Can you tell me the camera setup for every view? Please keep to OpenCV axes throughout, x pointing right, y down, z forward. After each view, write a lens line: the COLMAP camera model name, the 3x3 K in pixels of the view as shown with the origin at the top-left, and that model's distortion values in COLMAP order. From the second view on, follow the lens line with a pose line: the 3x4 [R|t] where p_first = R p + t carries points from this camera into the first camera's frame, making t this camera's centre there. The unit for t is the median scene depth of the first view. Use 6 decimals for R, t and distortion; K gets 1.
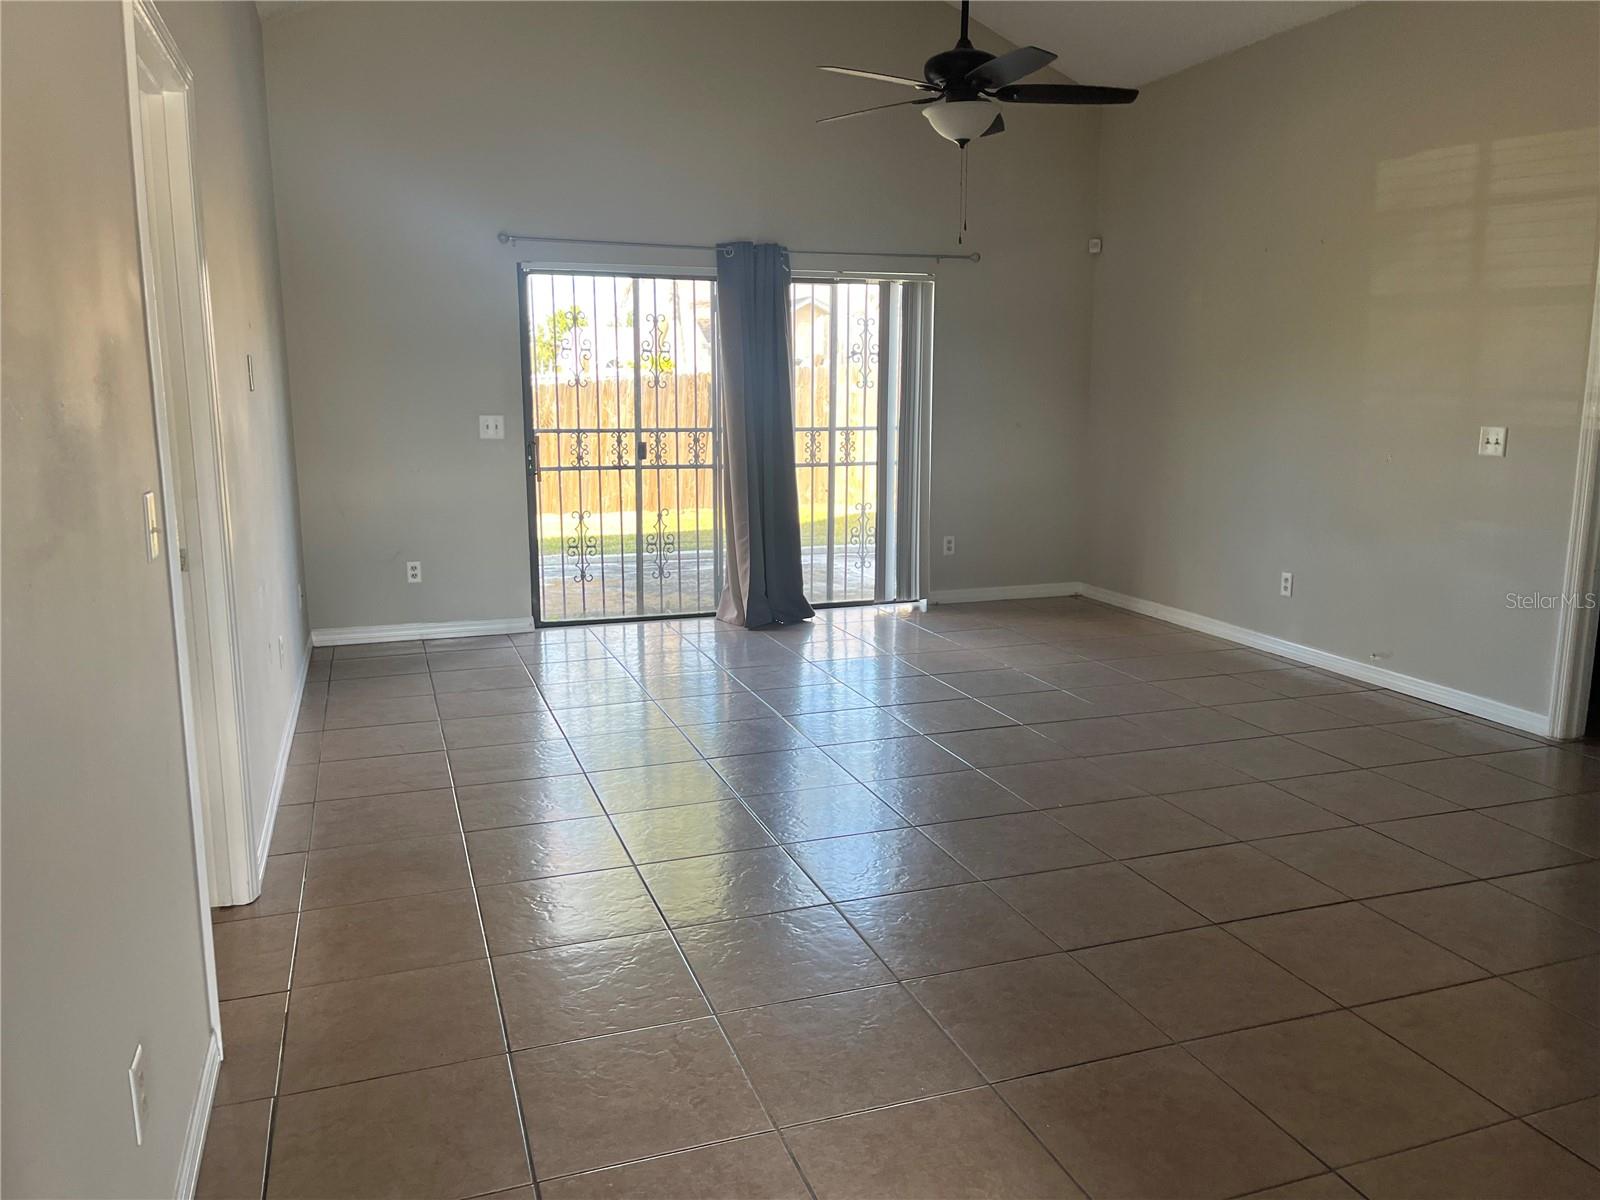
lens RADIAL K [[1221.3, 0, 805.1], [0, 1221.3, 609.7], [0, 0, 1]] dist [0.102434, -0.135366]
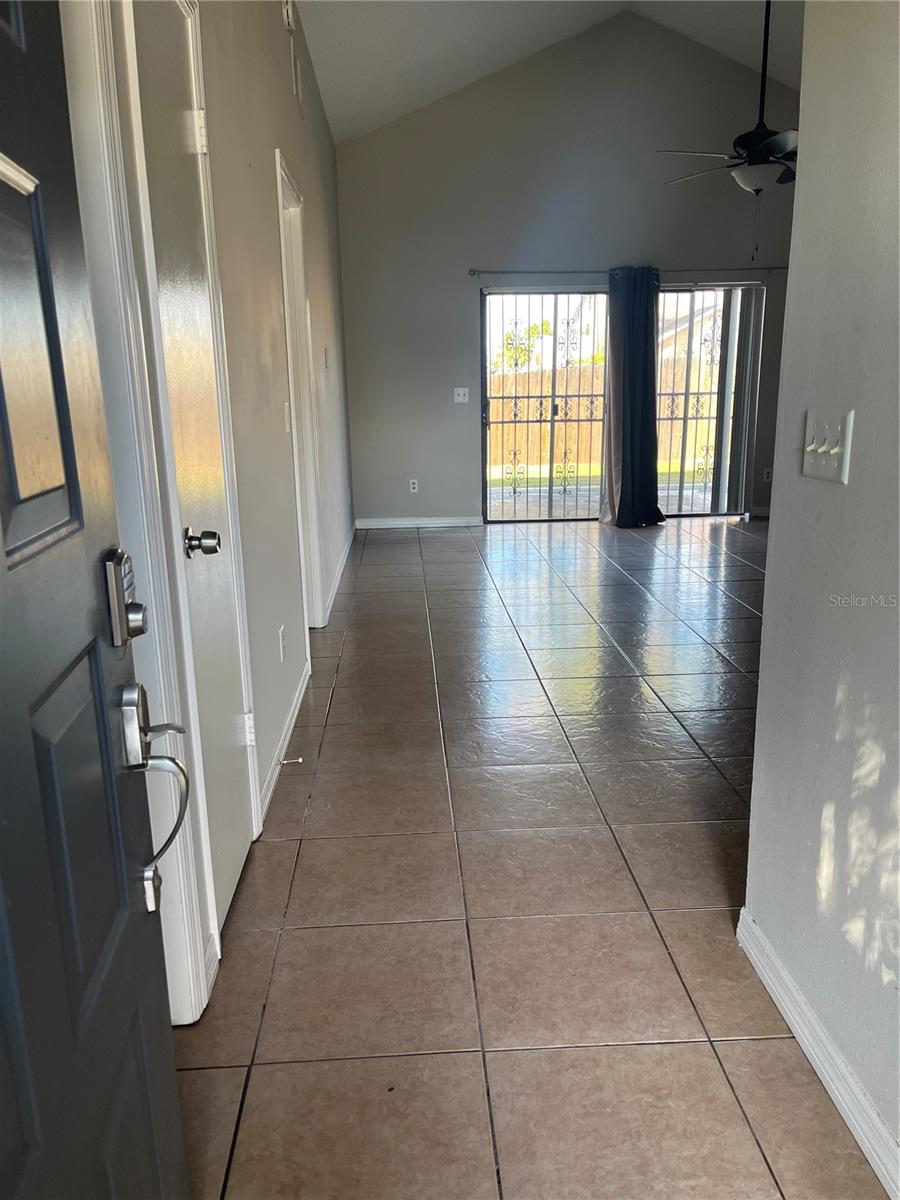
lens RADIAL K [[901.1, 0, 454.1], [0, 901.1, 606.5], [0, 0, 1]] dist [0.069344, -0.002019]
pose [[0.962661, 0.051233, -0.265816, 0.058386], [-0.033486, 0.996923, 0.070874, 0.039736], [0.268630, -0.059326, 0.961415, -0.138439]]
